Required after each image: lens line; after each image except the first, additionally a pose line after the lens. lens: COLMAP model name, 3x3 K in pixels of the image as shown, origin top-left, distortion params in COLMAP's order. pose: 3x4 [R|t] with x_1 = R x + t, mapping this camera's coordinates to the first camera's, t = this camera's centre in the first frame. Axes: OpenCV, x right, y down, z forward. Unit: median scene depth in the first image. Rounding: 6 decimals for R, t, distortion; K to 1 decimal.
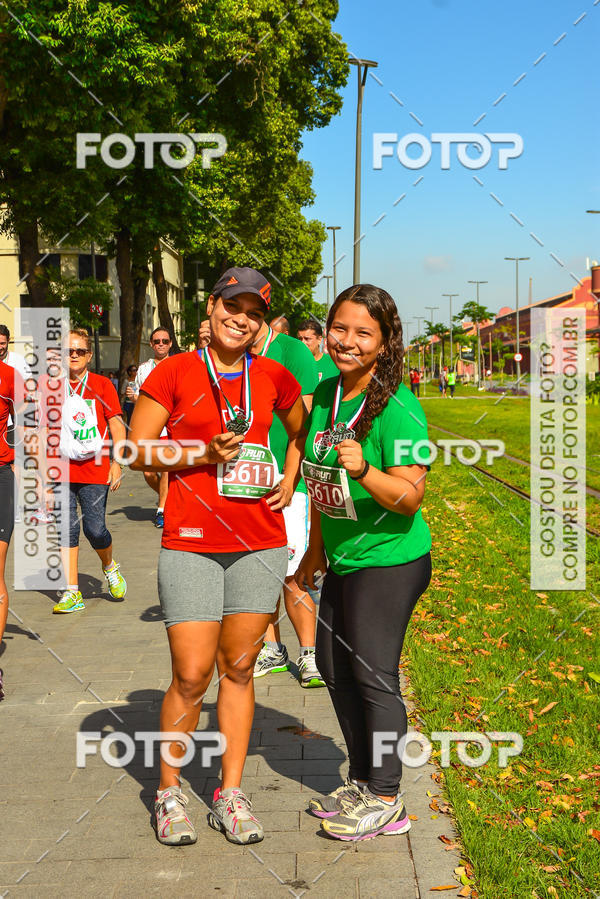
lens RADIAL K [[1212.2, 0, 301.1], [0, 1212.2, 421.4], [0, 0, 1]] dist [0.088313, 0.009992]
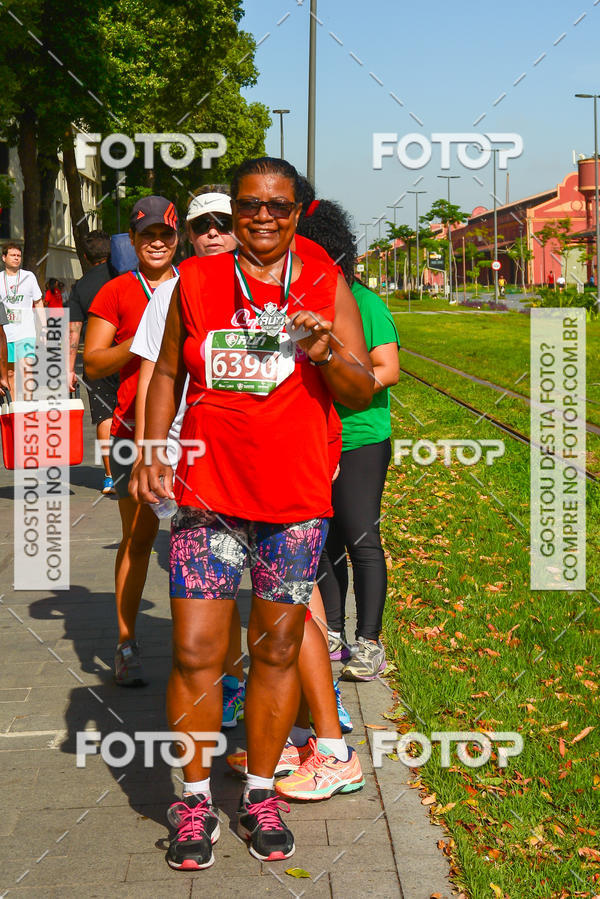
lens RADIAL K [[1719.1, 0, 359.0], [0, 1719.1, 330.0], [0, 0, 1]] dist [0.054530, 0.347615]
pose [[0.998619, 0.000881, 0.052531, 0.017892], [0.000294, 0.999750, -0.022353, 0.018141], [-0.052537, 0.022338, 0.998369, -0.184081]]
